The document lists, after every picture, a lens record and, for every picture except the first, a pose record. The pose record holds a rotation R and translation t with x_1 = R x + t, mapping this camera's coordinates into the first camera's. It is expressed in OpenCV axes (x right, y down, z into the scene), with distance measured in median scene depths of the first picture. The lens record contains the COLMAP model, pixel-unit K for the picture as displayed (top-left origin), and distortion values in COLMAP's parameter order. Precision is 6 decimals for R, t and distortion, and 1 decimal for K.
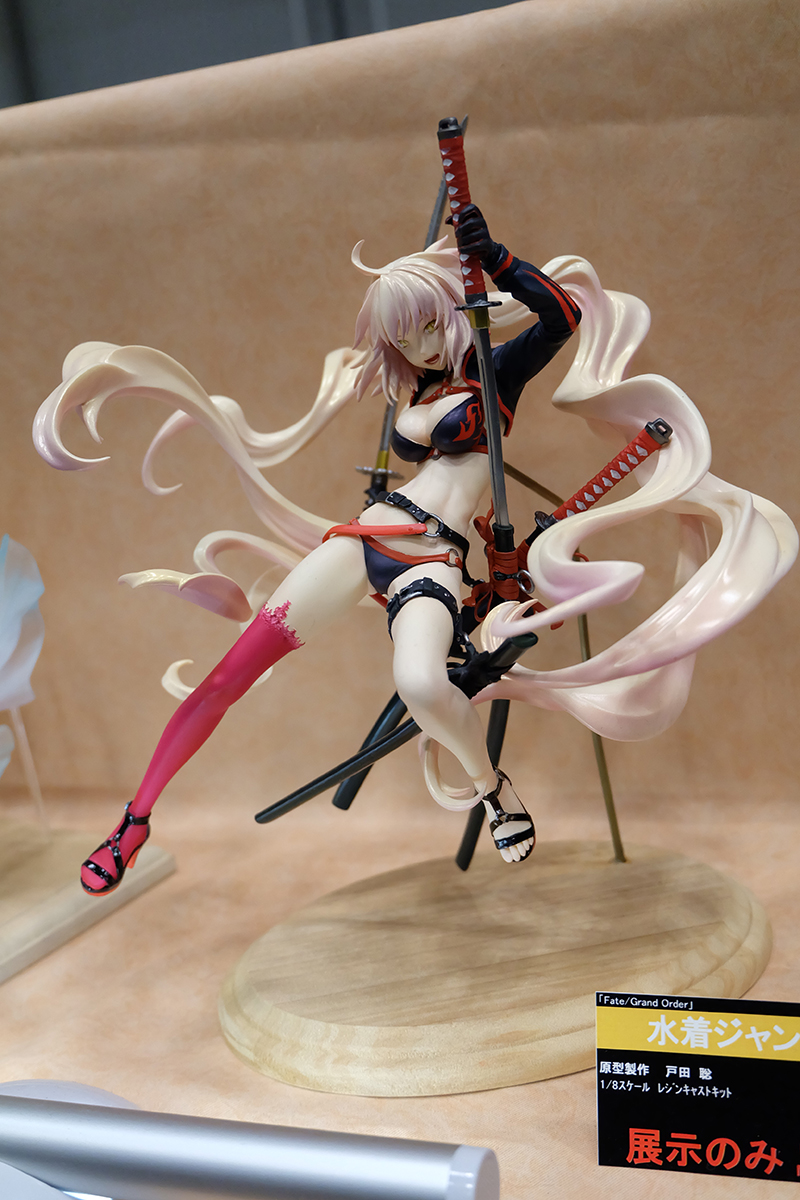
lens RADIAL K [[1328.7, 0, 396.5], [0, 1328.7, 597.1], [0, 0, 1]] dist [-0.022785, 0.000000]
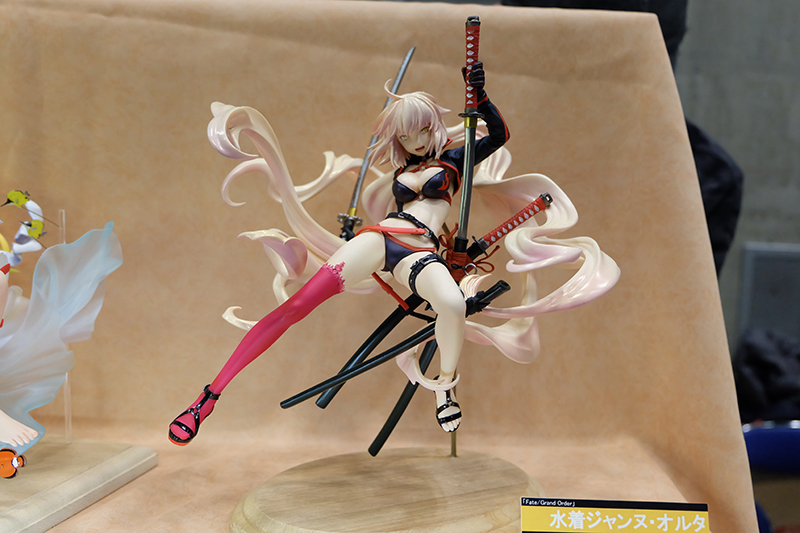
lens RADIAL K [[704.5, 0, 402.1], [0, 704.5, 261.0], [0, 0, 1]] dist [-0.039469, 0.046418]
pose [[0.923810, 0.146872, 0.353560, -0.320419], [-0.073271, 0.974244, -0.213261, 0.182165], [-0.375775, 0.171107, 0.910777, 0.156723]]
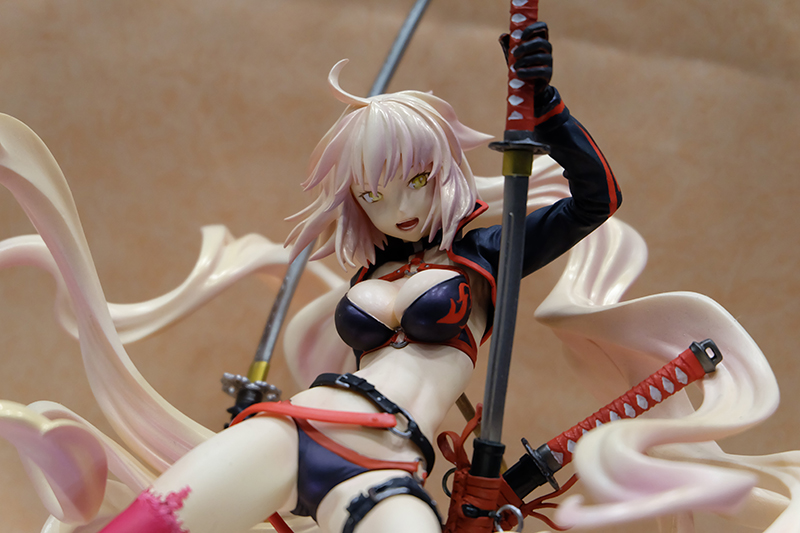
lens RADIAL K [[1721.6, 0, 400.4], [0, 1721.6, 268.3], [0, 0, 1]] dist [-0.001379, 0.000000]
pose [[0.940964, 0.224698, 0.253175, -0.225007], [-0.131626, 0.931932, -0.337900, 0.181722], [-0.311867, 0.284627, 0.906491, 0.114664]]
